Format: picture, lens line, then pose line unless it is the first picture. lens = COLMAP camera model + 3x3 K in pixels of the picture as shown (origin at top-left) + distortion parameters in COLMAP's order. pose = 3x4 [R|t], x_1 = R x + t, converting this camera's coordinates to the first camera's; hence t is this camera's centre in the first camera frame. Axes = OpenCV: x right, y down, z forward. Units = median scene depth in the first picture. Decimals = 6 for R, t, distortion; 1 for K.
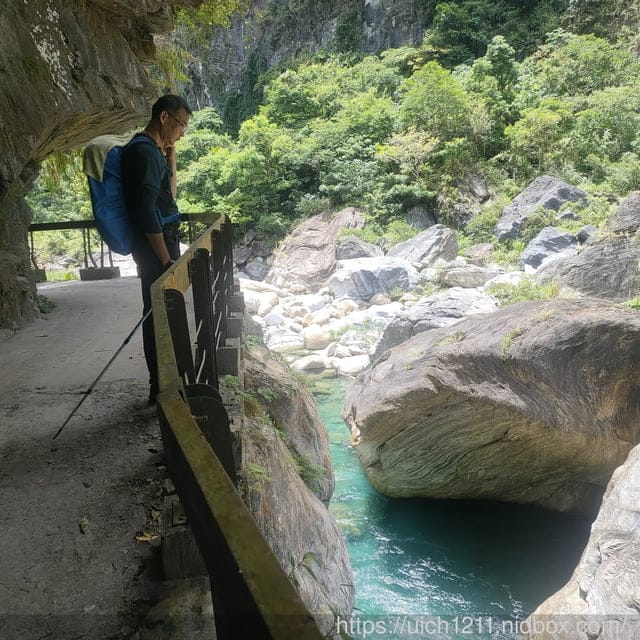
lens RADIAL K [[580.3, 0, 322.7], [0, 580.3, 317.3], [0, 0, 1]] dist [0.019717, 0.000000]
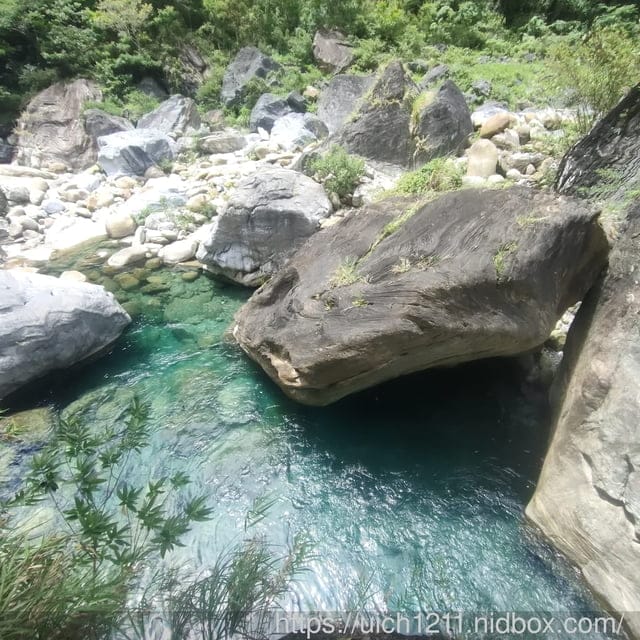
lens RADIAL K [[380.8, 0, 320.2], [0, 380.8, 320.1], [0, 0, 1]] dist [-0.004627, -0.001617]
pose [[0.846809, -0.297828, 0.440695, -0.026833], [0.111468, 0.909506, 0.400467, -0.020482], [-0.520085, -0.289995, 0.803377, 0.105092]]
